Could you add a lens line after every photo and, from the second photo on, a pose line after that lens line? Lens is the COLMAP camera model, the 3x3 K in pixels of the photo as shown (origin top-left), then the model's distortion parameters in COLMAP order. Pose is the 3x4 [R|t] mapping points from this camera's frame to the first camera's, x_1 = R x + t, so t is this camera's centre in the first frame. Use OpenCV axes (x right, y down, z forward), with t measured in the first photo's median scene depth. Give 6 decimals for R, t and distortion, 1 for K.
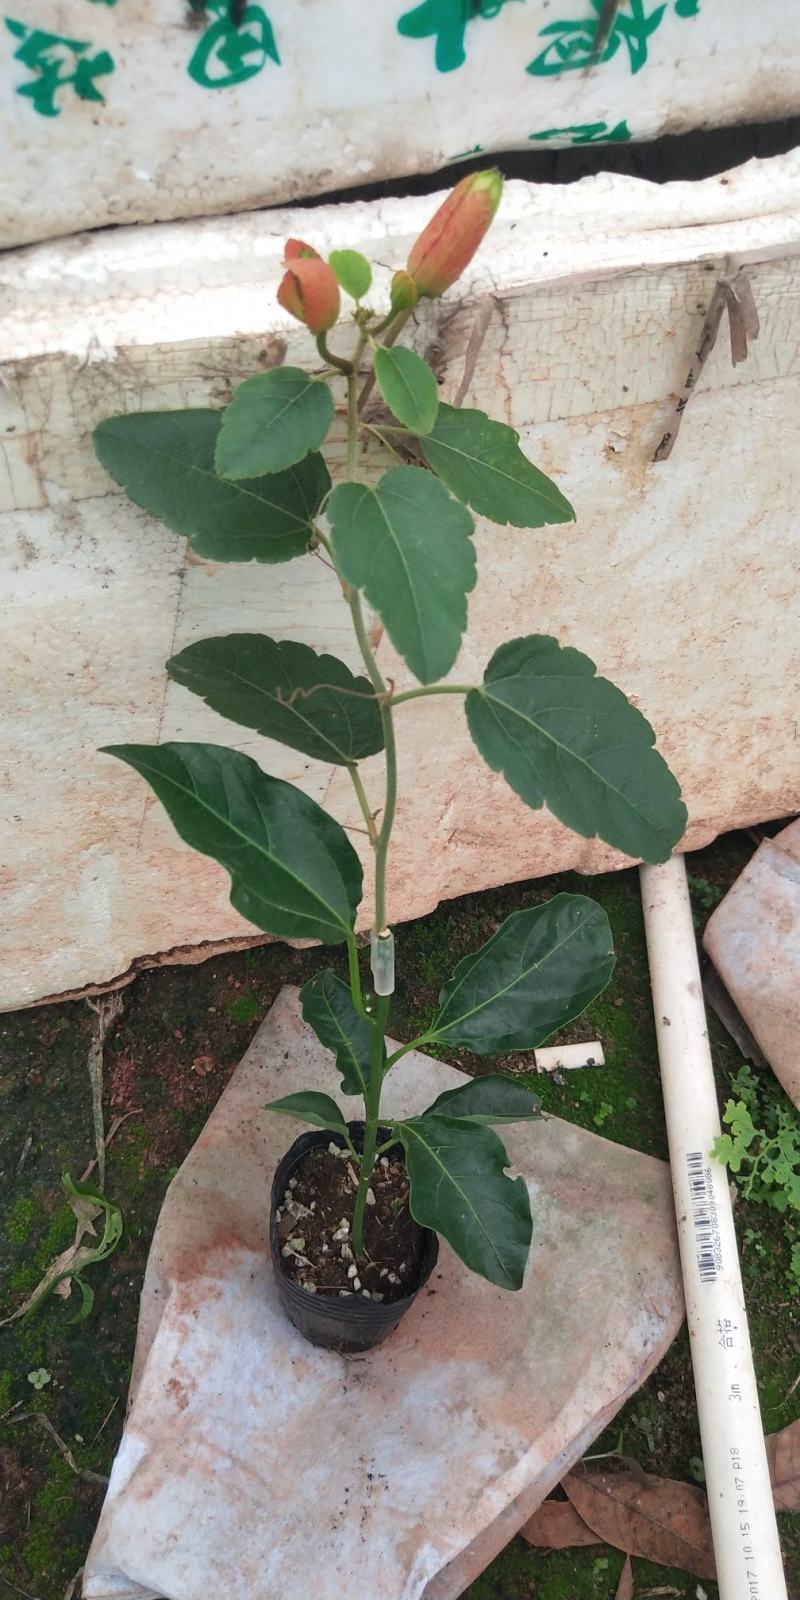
lens RADIAL K [[1291.7, 0, 321.8], [0, 1291.7, 740.5], [0, 0, 1]] dist [-0.060403, 0.115162]
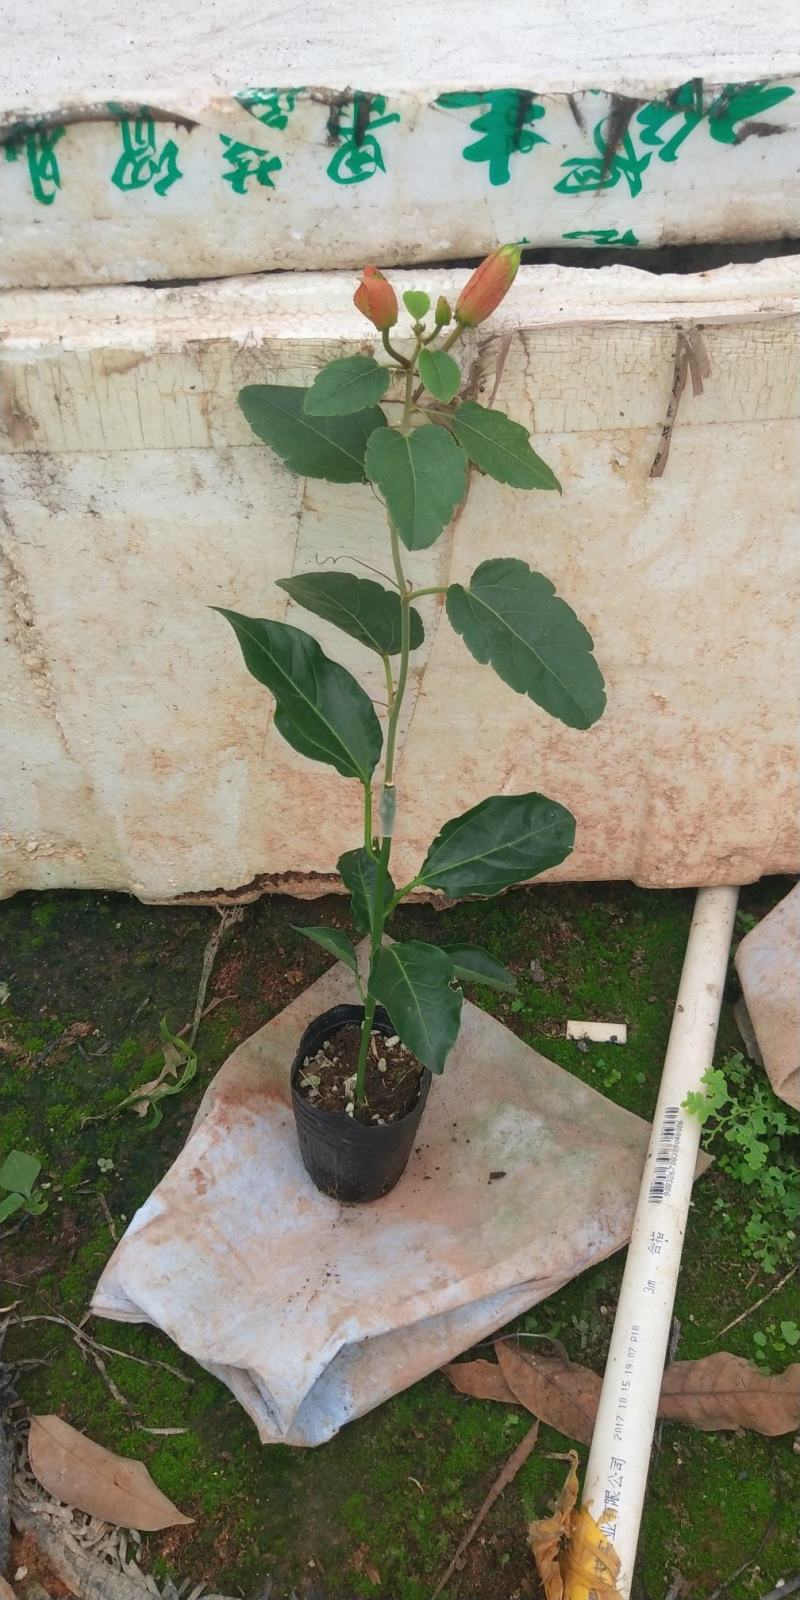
lens RADIAL K [[1291.7, 0, 321.8], [0, 1291.7, 740.5], [0, 0, 1]] dist [-0.060403, 0.115162]
pose [[0.953733, 0.149193, -0.261025, 0.294638], [-0.195684, 0.967162, -0.162192, 0.307002], [0.228255, 0.205767, 0.951609, -0.278483]]
